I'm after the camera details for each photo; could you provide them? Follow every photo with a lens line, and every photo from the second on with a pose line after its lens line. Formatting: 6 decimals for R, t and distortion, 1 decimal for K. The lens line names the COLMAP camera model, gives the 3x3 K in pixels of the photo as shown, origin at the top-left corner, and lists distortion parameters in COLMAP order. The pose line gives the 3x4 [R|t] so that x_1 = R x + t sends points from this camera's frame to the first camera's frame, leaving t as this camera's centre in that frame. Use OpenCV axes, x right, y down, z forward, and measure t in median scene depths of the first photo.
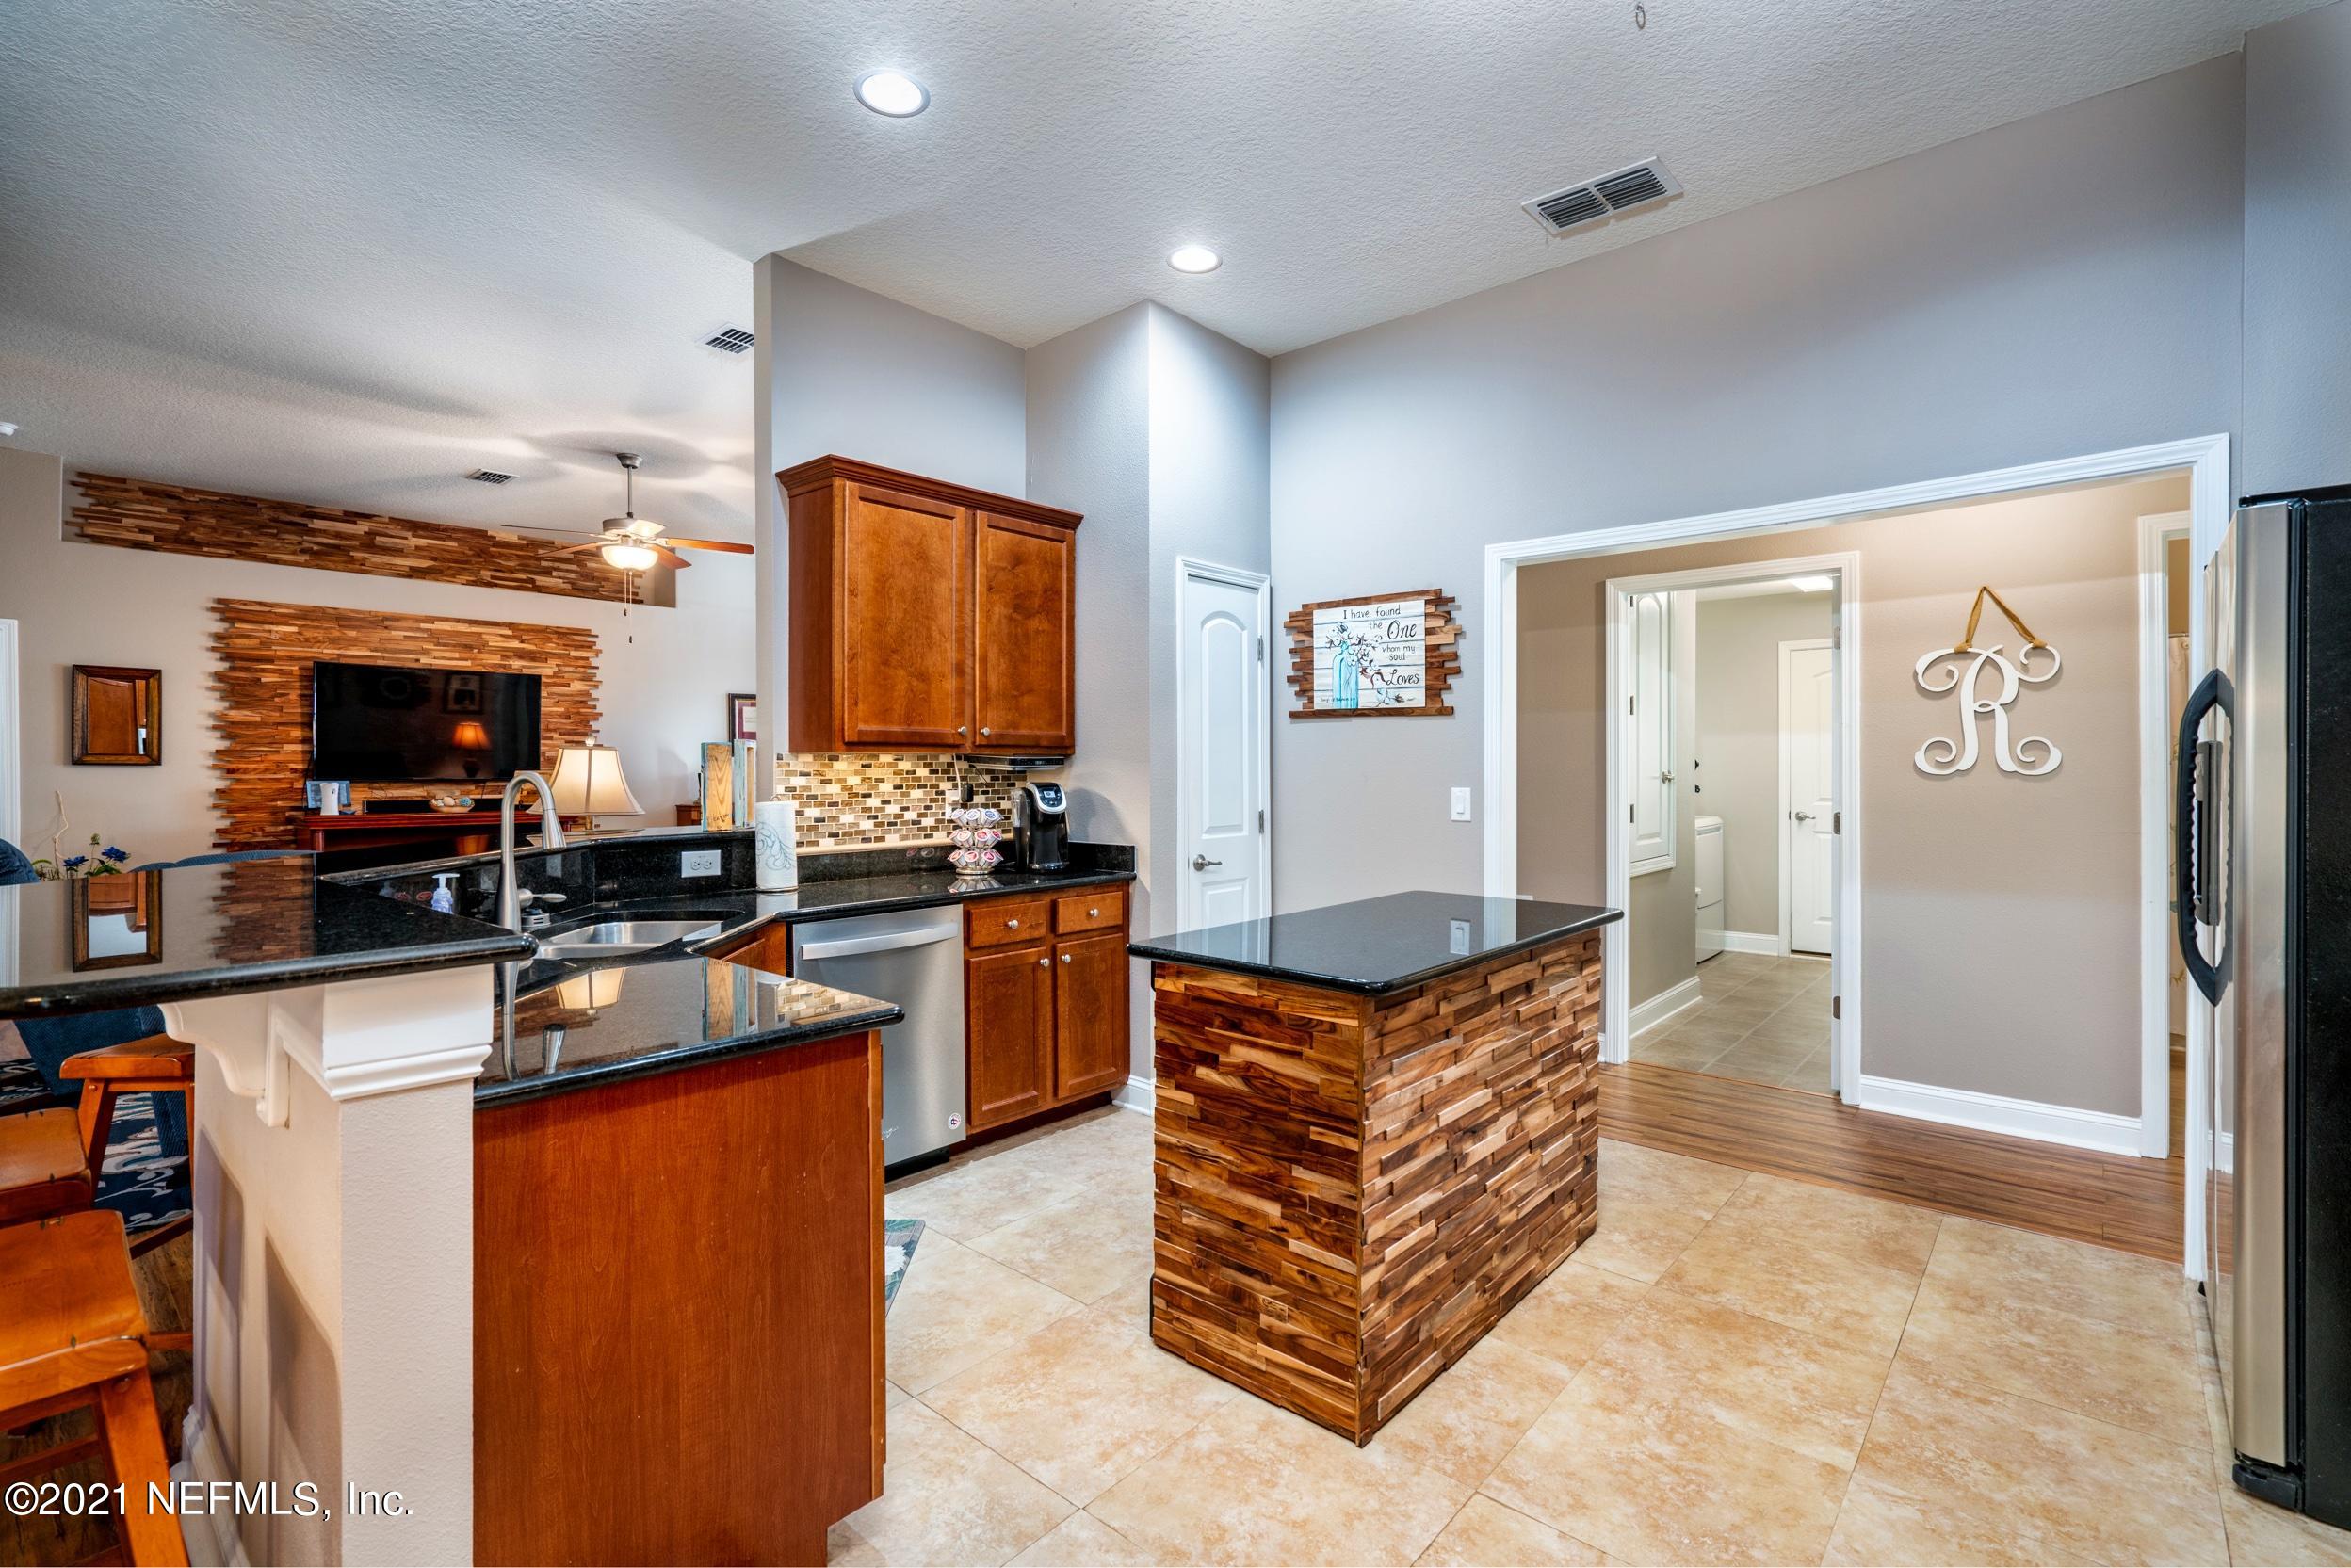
lens RADIAL K [[1066.5, 0, 1177.3], [0, 1066.5, 768.3], [0, 0, 1]] dist [0.001715, -0.000091]
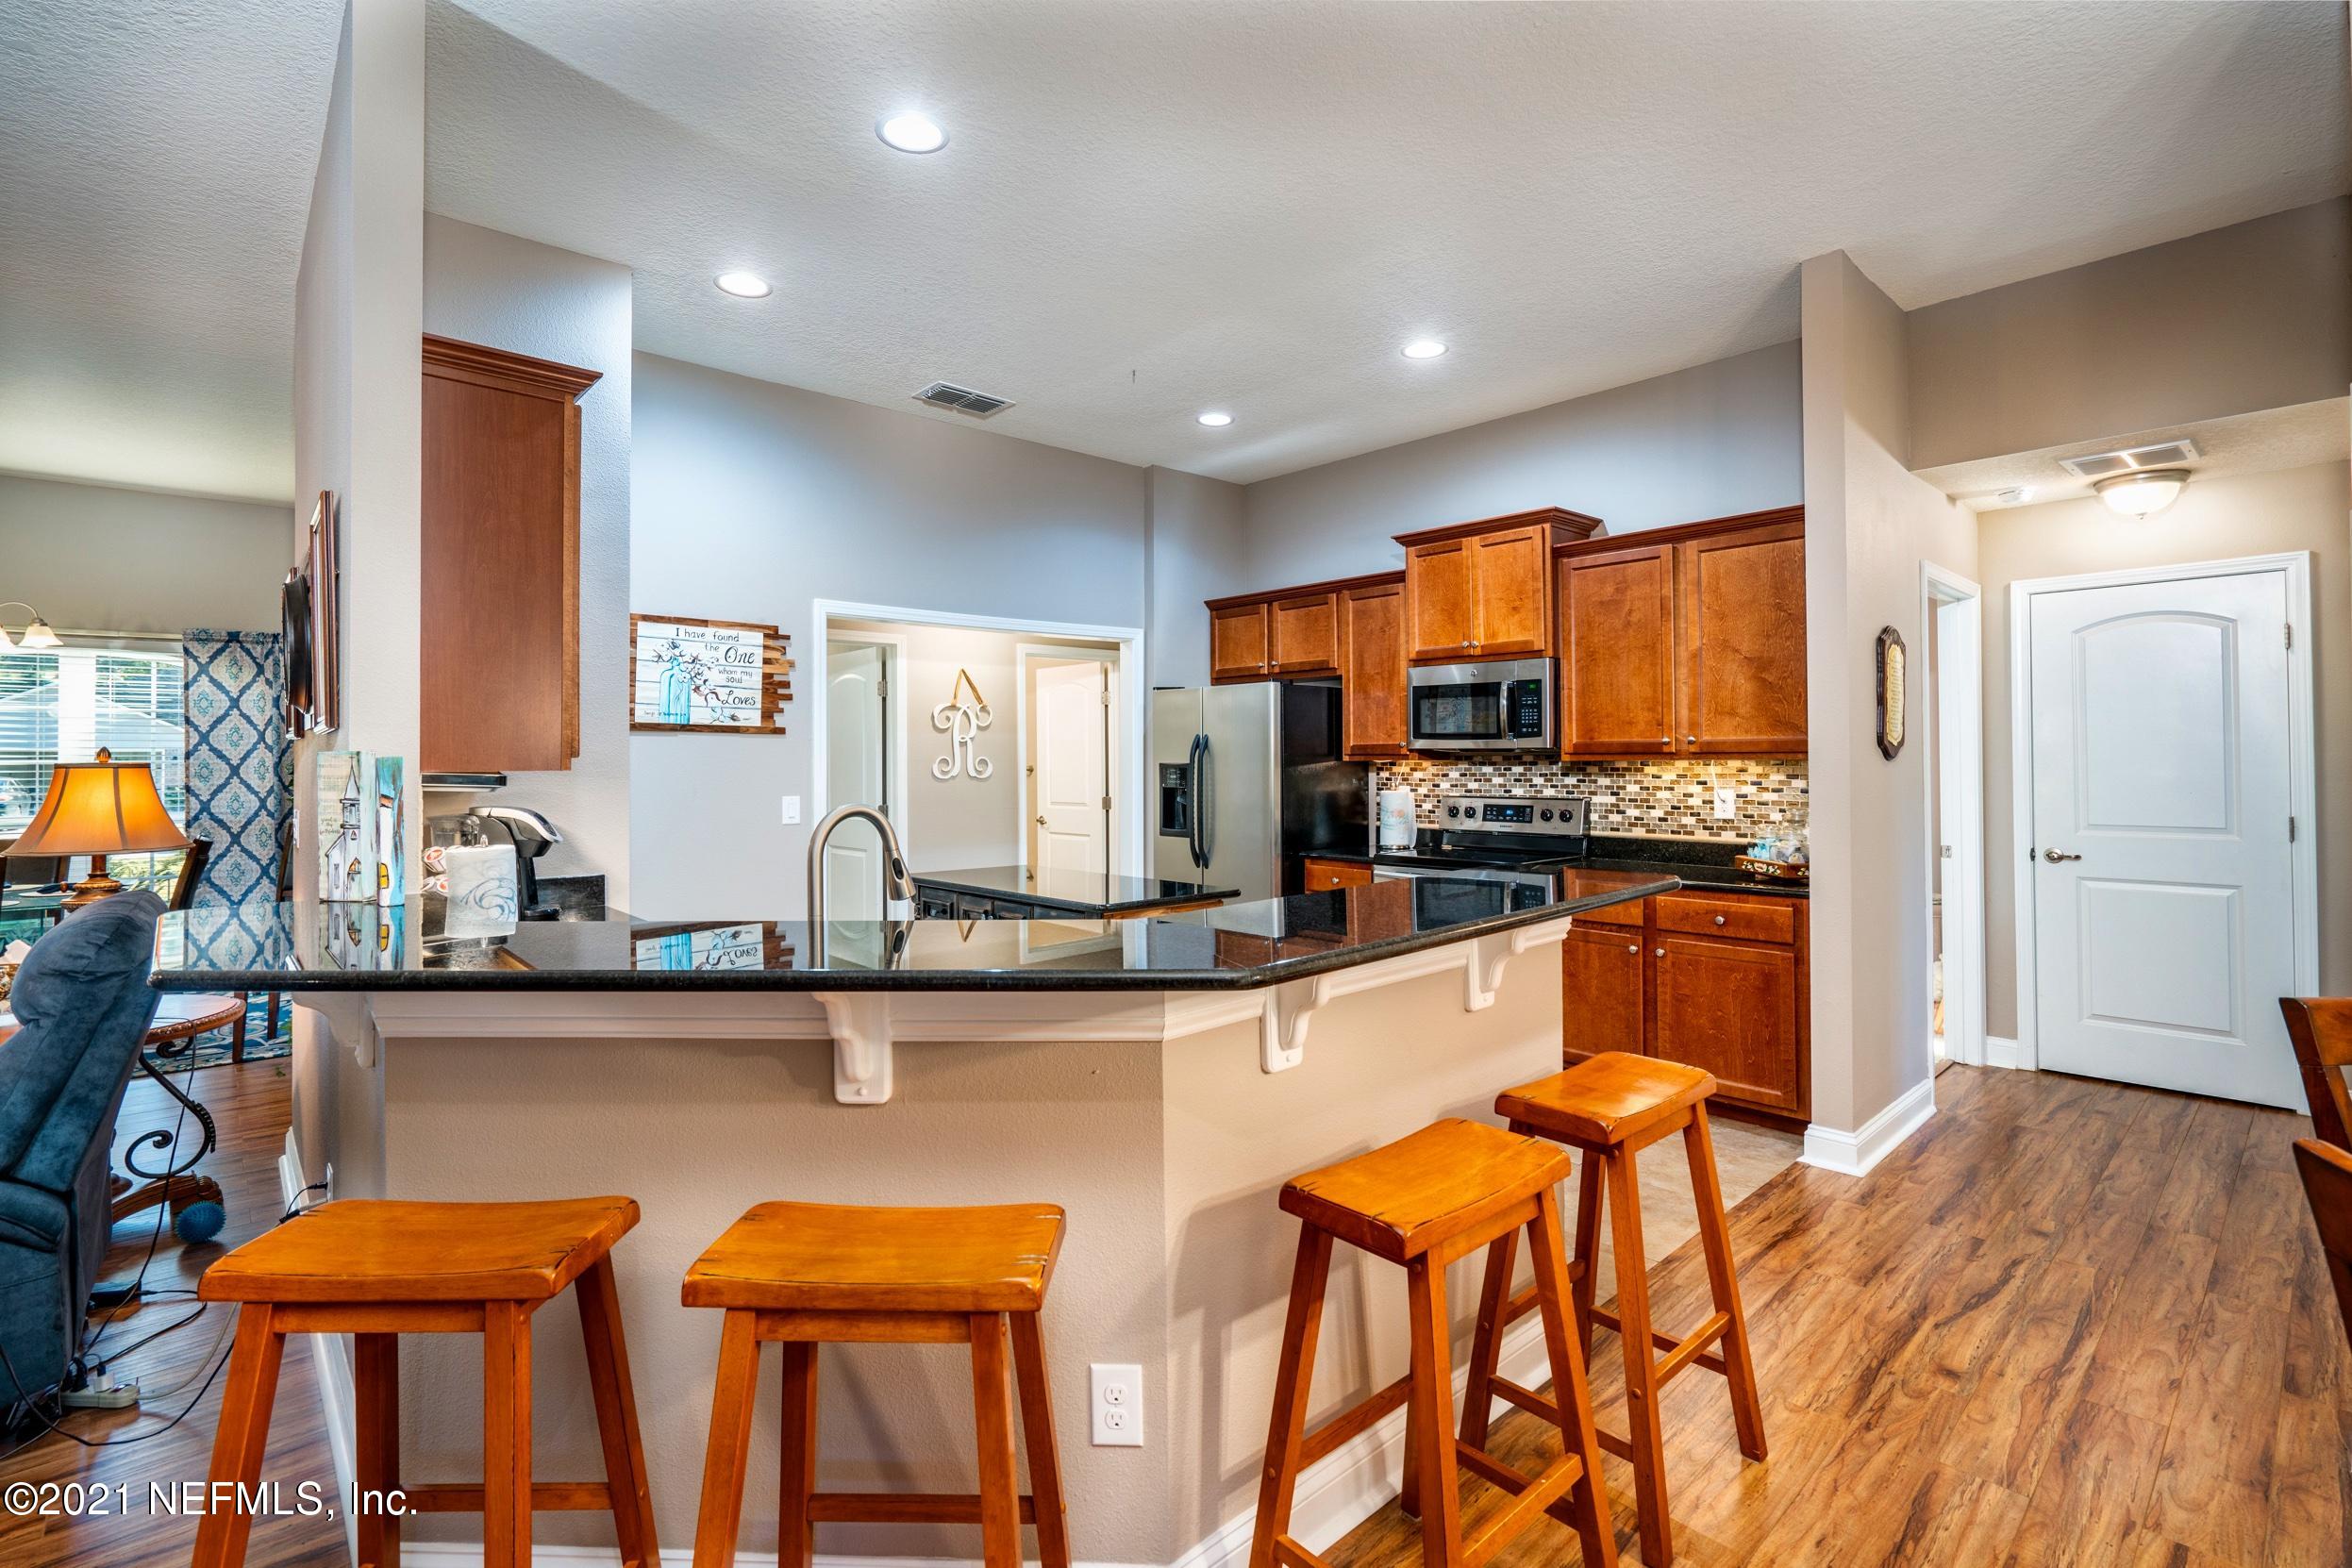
lens RADIAL K [[1067.1, 0, 1175.2], [0, 1067.1, 753.5], [0, 0, 1]] dist [0.001715, -0.000091]
pose [[0.109202, 0.008242, 0.993985, -0.539729], [0.006883, 0.999935, -0.009047, -0.009703], [-0.993996, 0.007829, 0.109138, 0.275659]]
